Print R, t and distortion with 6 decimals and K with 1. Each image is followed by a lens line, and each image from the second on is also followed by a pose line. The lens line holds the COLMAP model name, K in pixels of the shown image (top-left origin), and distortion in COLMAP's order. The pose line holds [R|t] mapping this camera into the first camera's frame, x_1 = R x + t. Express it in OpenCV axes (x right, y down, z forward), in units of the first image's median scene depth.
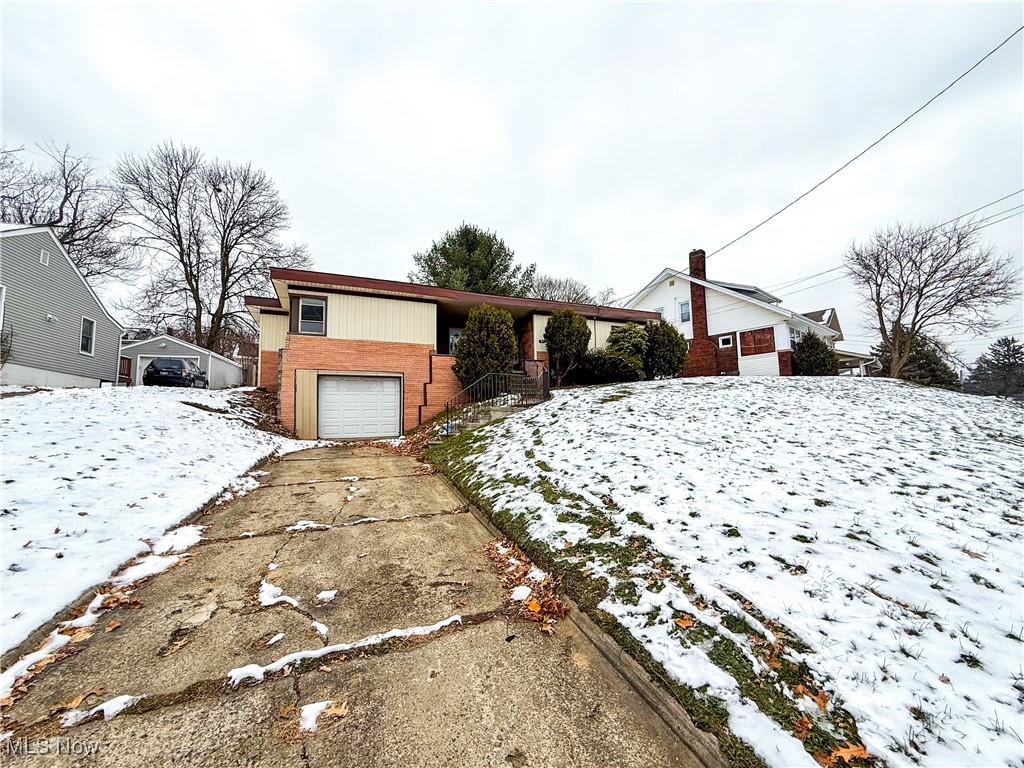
lens RADIAL K [[407.1, 0, 512.2], [0, 407.1, 382.5], [0, 0, 1]] dist [0.000774, 0.000633]
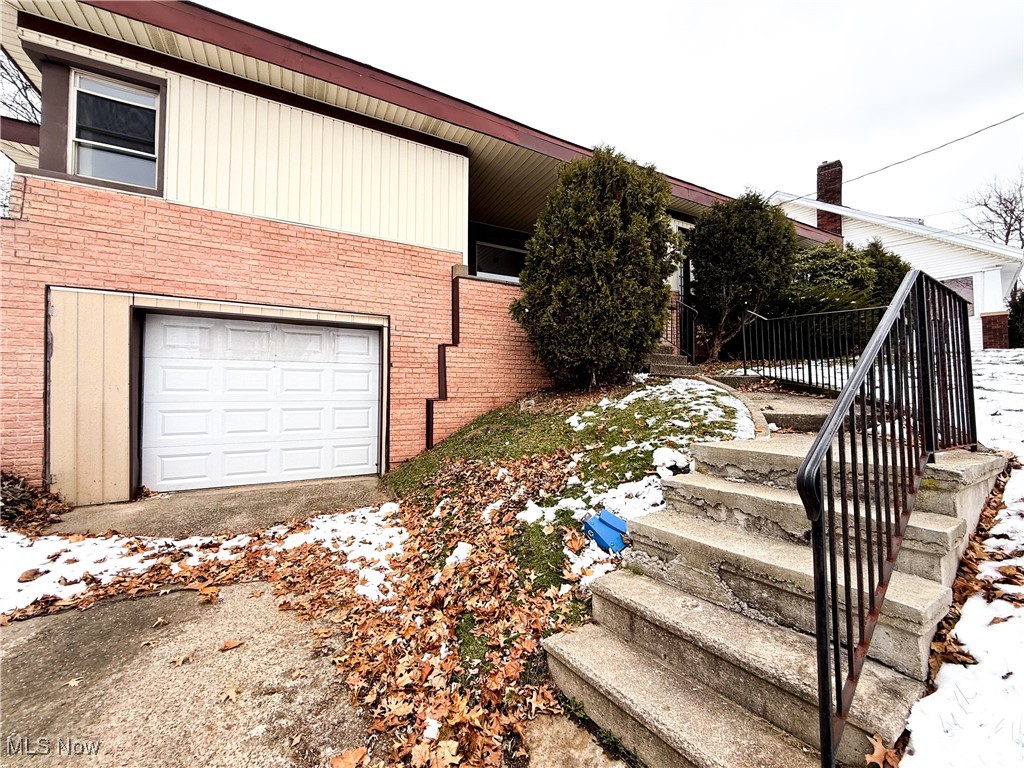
lens RADIAL K [[407.1, 0, 510.6], [0, 407.1, 383.2], [0, 0, 1]] dist [0.000774, 0.000633]
pose [[0.996764, 0.015438, 0.078884, -0.181633], [-0.019182, 0.998715, 0.046917, 0.020202], [-0.078058, -0.048278, 0.995779, 0.599987]]
